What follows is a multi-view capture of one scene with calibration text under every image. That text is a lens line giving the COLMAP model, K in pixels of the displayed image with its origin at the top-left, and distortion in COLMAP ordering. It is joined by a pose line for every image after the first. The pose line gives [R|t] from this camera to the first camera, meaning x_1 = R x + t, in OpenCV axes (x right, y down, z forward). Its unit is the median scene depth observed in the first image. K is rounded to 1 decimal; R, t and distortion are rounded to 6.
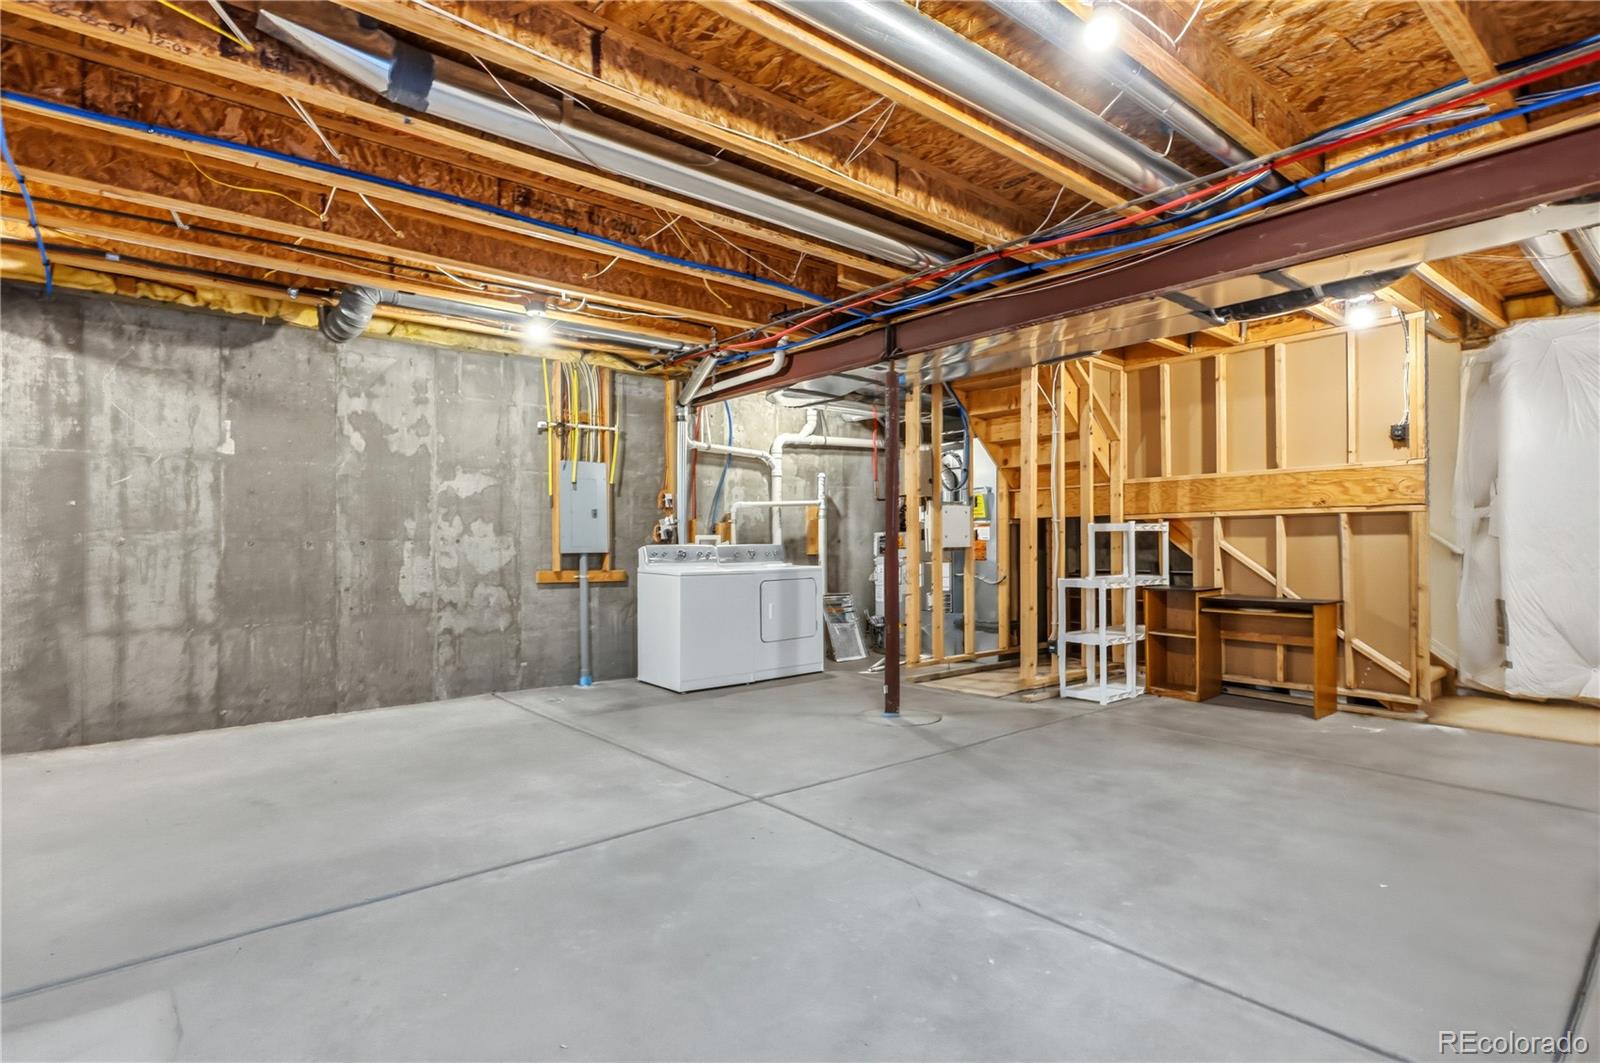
lens RADIAL K [[796.0, 0, 804.8], [0, 796.0, 535.5], [0, 0, 1]] dist [0.009580, 0.000666]
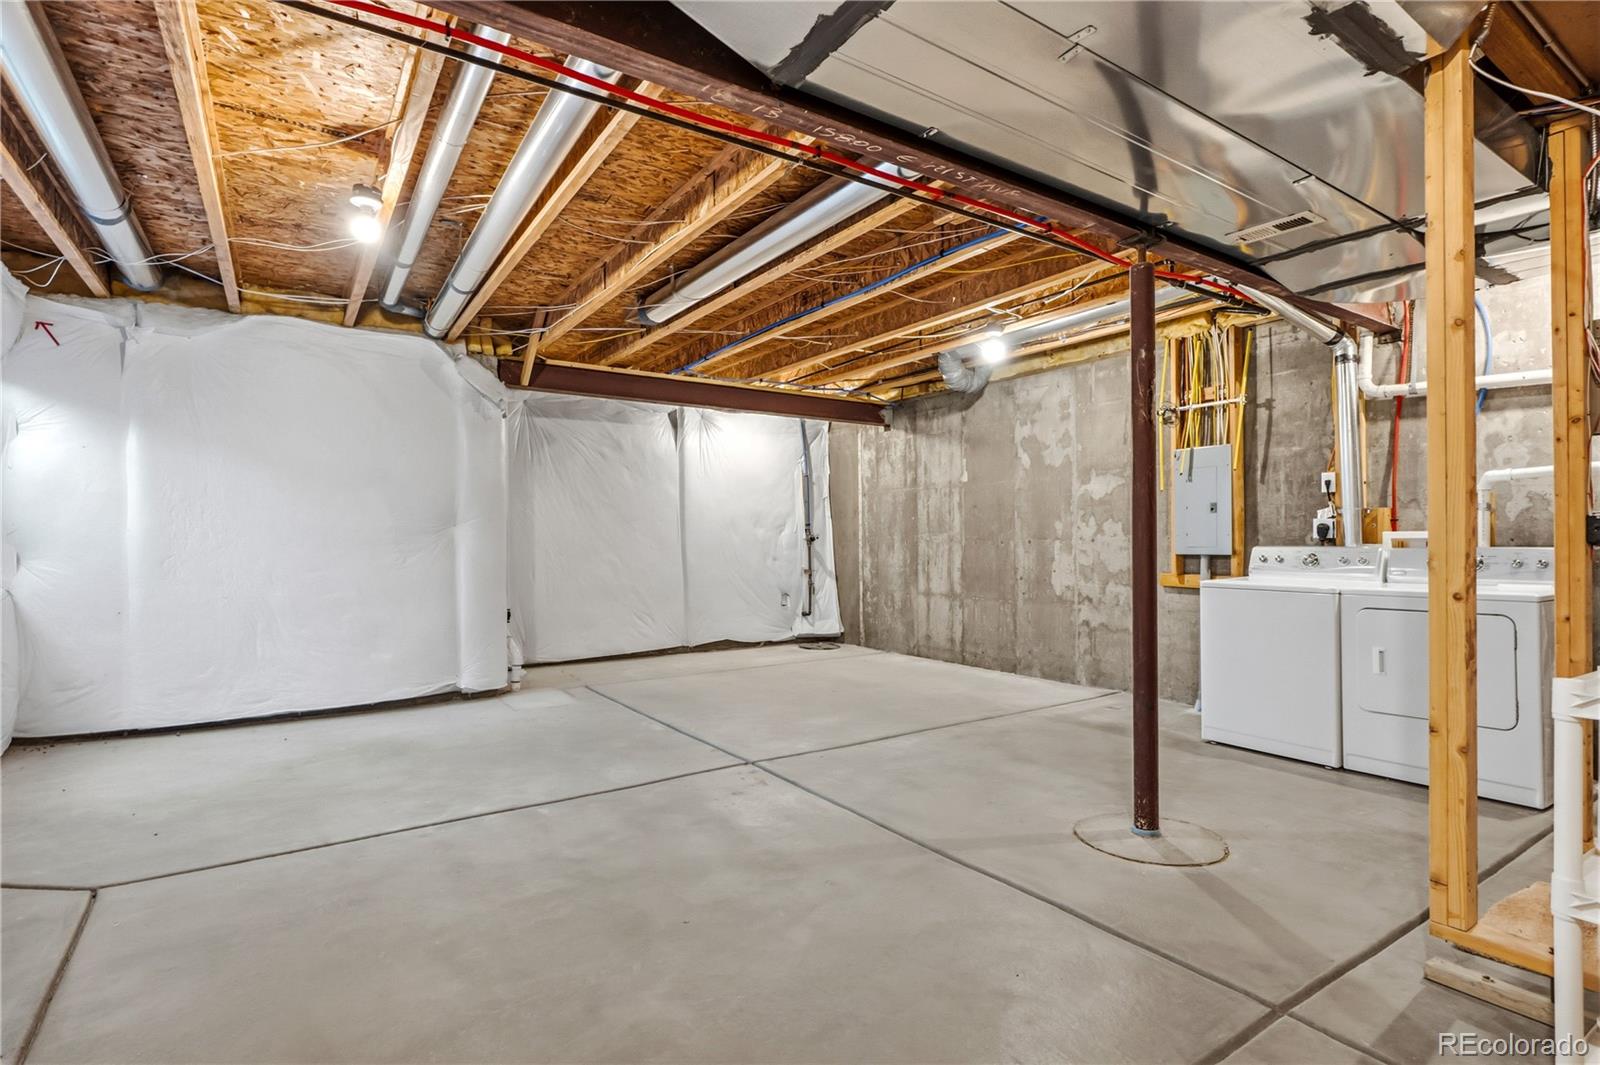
lens RADIAL K [[796.0, 0, 804.8], [0, 796.0, 536.5], [0, 0, 1]] dist [0.009580, 0.000666]
pose [[-0.100228, 0.001391, -0.994964, 0.703025], [0.010807, 0.999942, 0.000309, -0.002770], [0.994906, -0.010722, -0.100237, 0.762913]]
